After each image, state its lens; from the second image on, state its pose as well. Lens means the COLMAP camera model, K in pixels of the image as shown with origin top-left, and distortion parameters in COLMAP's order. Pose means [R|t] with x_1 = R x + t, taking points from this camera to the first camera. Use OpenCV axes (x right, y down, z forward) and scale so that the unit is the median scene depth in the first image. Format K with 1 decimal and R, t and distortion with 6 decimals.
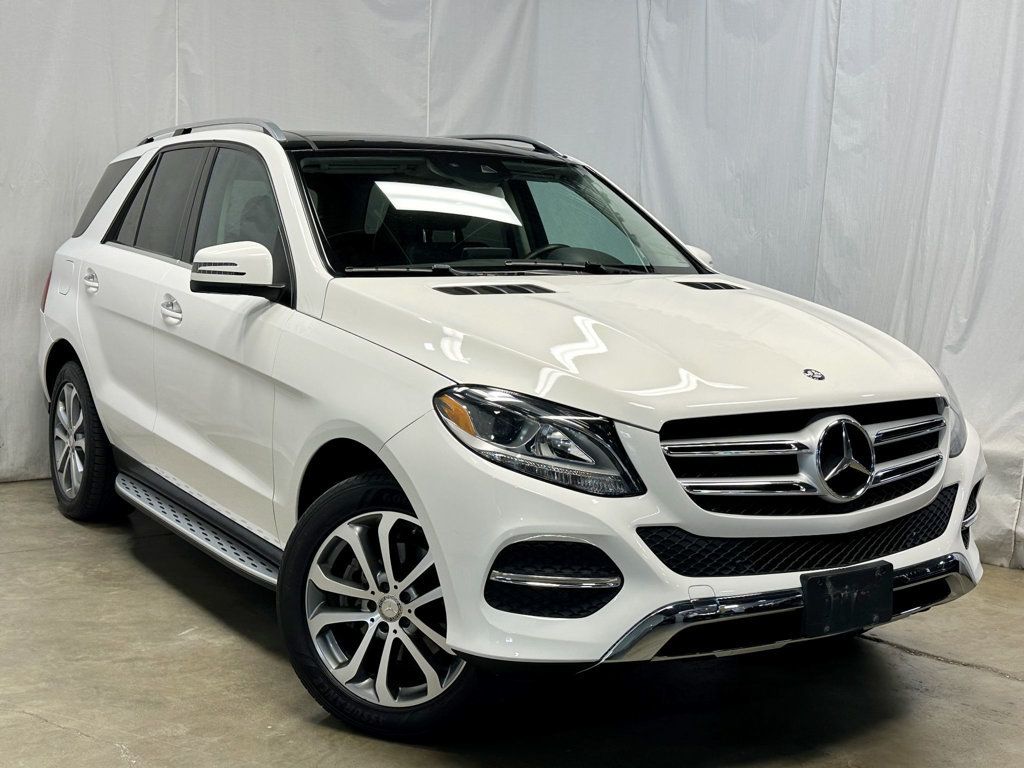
lens RADIAL K [[1307.8, 0, 518.1], [0, 1307.8, 376.9], [0, 0, 1]] dist [0.114180, 0.000000]
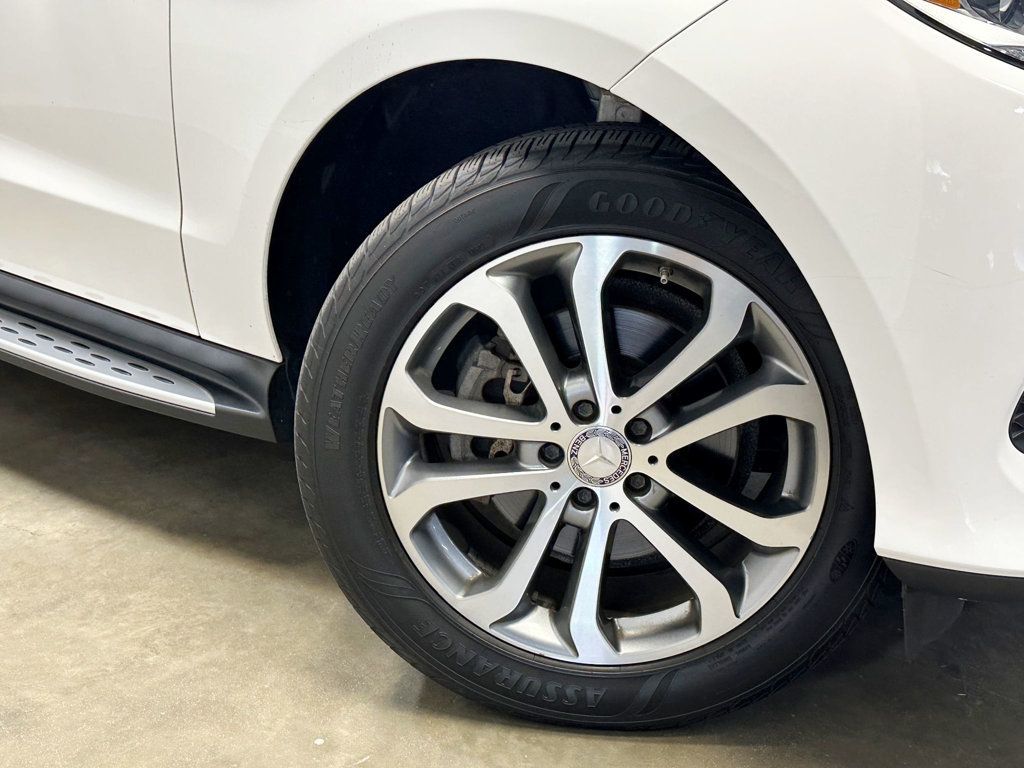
lens RADIAL K [[1307.8, 0, 515.1], [0, 1307.8, 386.1], [0, 0, 1]] dist [0.114180, 0.000000]
pose [[0.950398, -0.101828, 0.293895, -0.248263], [0.036490, 0.974869, 0.219769, 0.056583], [-0.308887, -0.198144, 0.930230, 0.607251]]
